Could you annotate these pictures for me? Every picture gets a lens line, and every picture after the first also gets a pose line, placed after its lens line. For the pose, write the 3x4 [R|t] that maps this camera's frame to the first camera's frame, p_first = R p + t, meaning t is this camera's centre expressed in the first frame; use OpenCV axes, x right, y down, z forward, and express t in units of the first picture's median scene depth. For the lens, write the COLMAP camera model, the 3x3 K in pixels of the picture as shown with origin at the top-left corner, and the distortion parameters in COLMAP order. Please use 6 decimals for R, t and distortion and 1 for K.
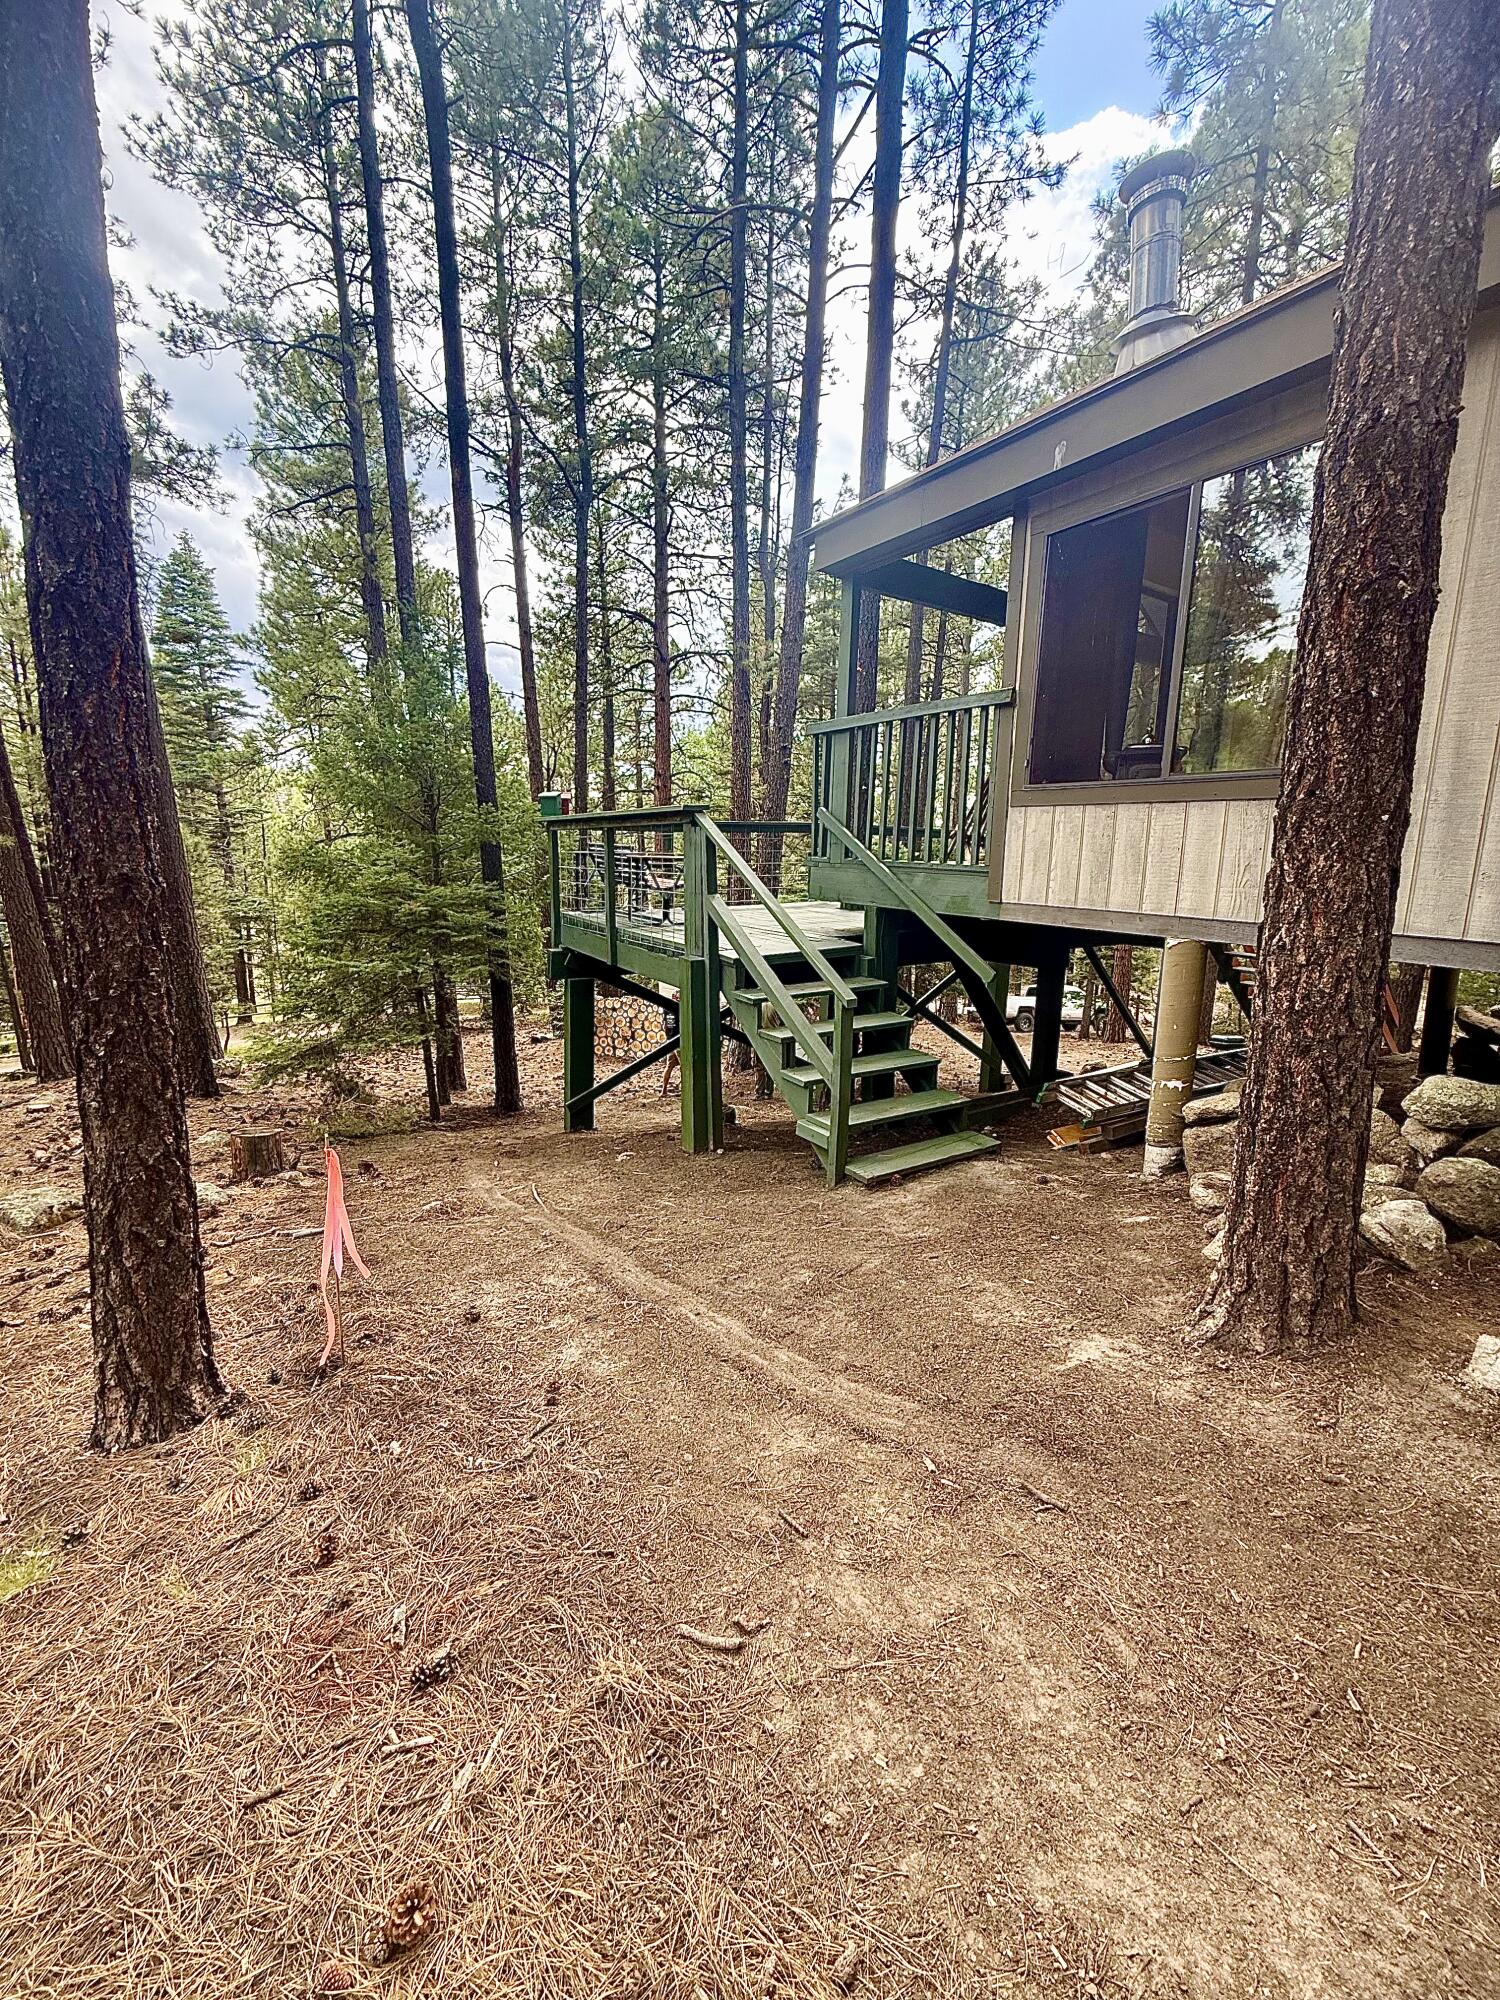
lens RADIAL K [[797.5, 0, 749.6], [0, 797.5, 993.6], [0, 0, 1]] dist [-0.000309, -0.000225]
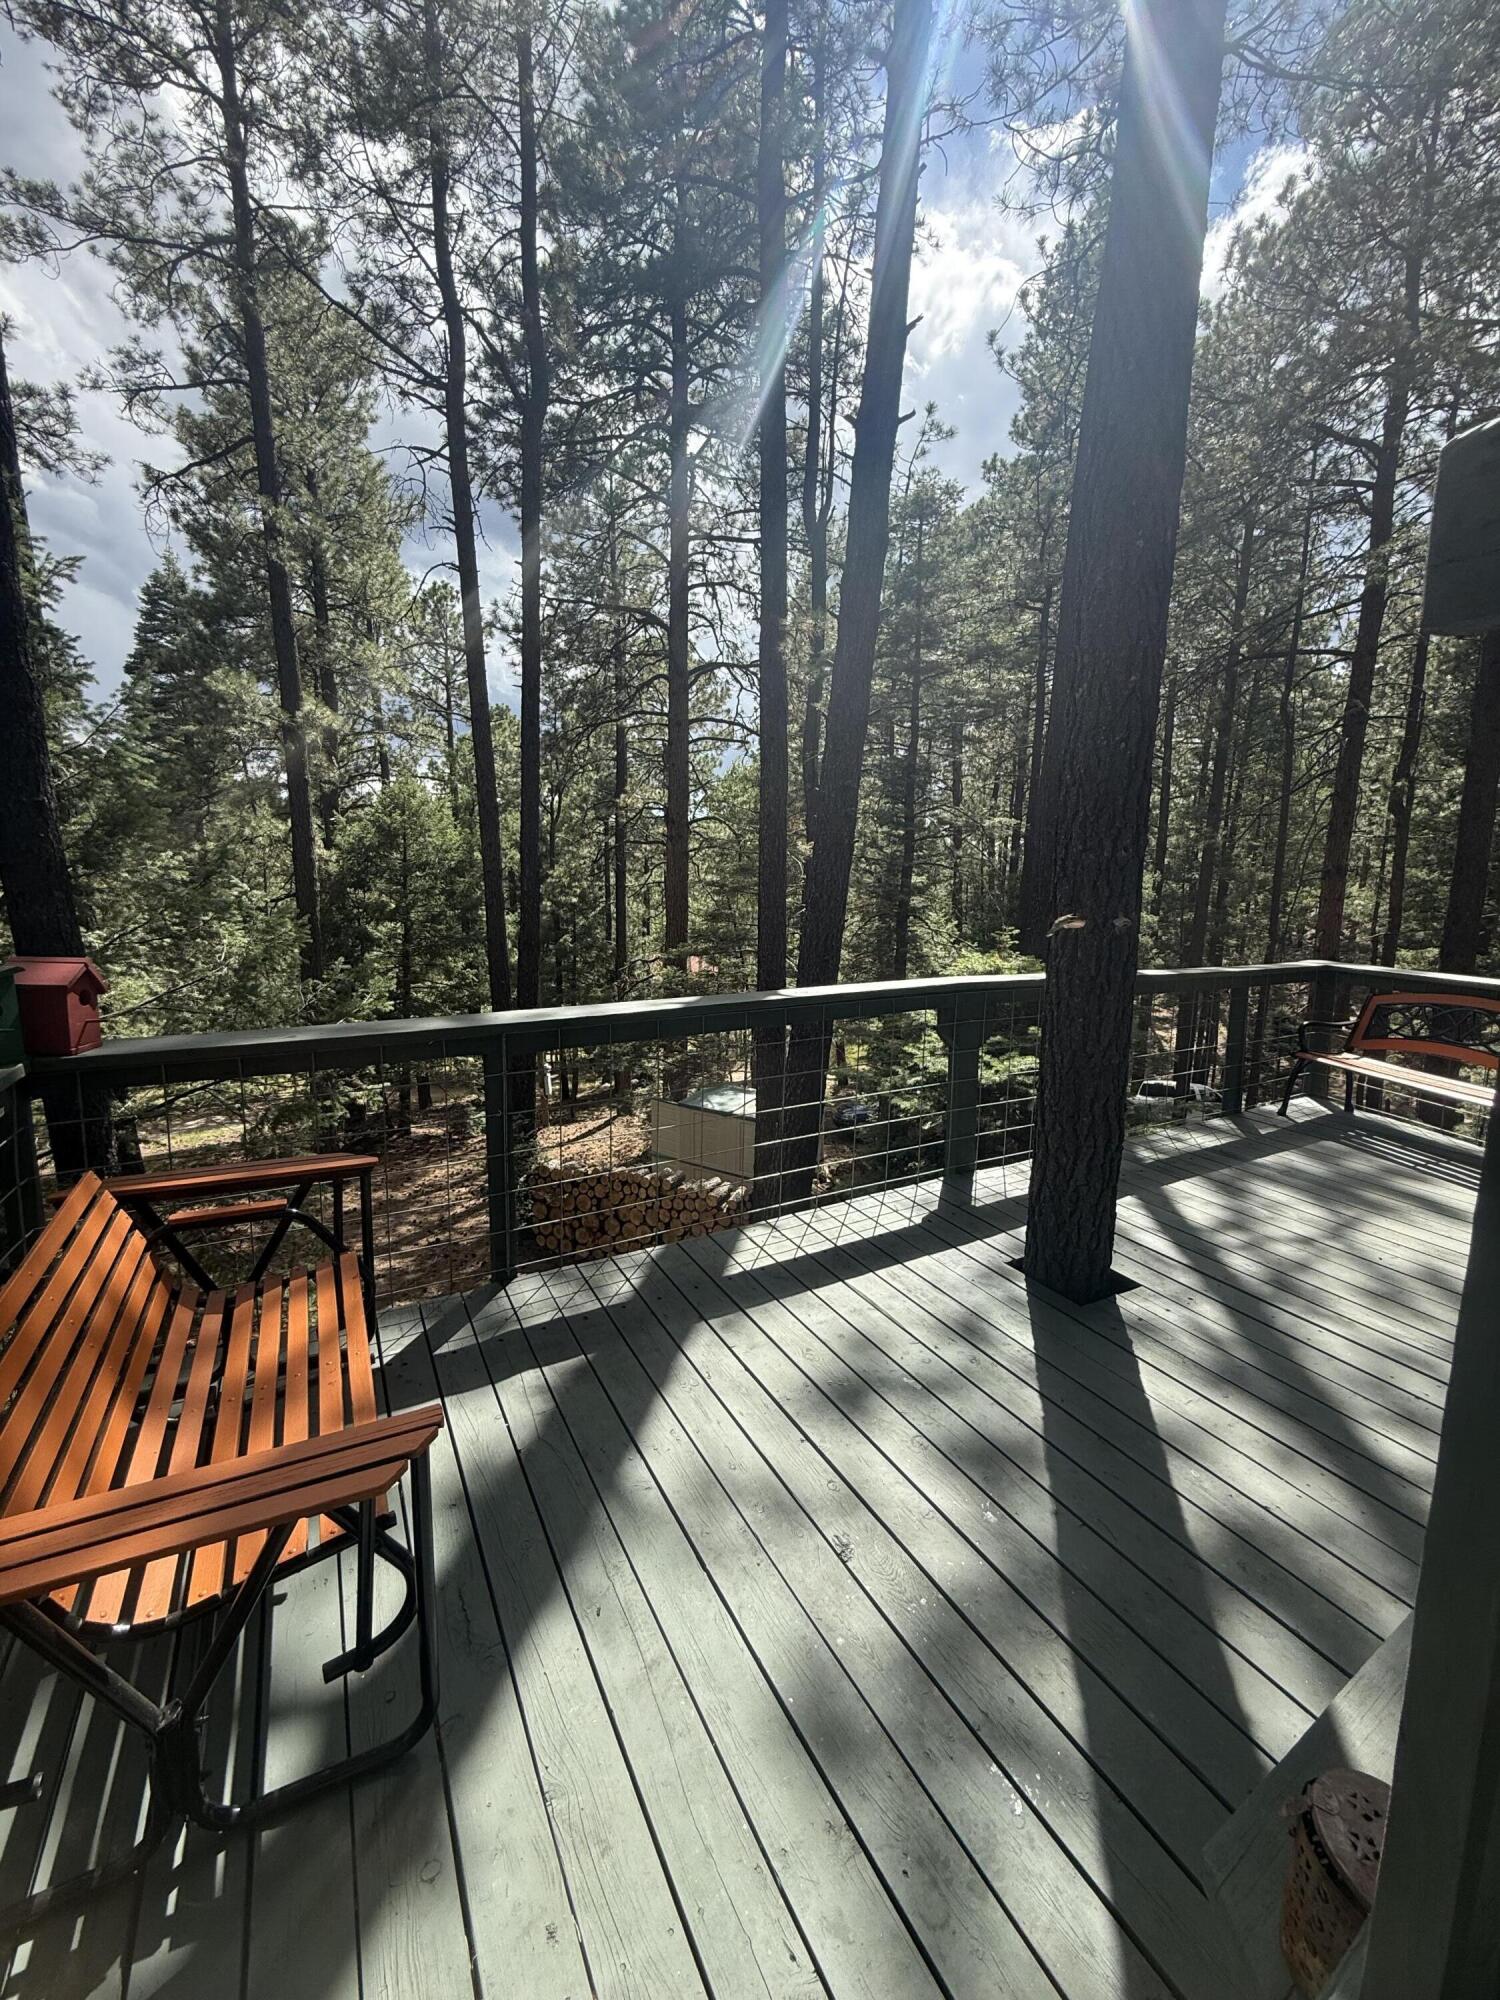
lens RADIAL K [[797.5, 0, 749.6], [0, 797.5, 993.6], [0, 0, 1]] dist [-0.000309, -0.000225]
pose [[0.998172, 0.012301, -0.059168, 0.007659], [-0.014864, 0.998961, -0.043078, -0.087264], [0.058576, 0.043879, 0.997318, 0.276718]]
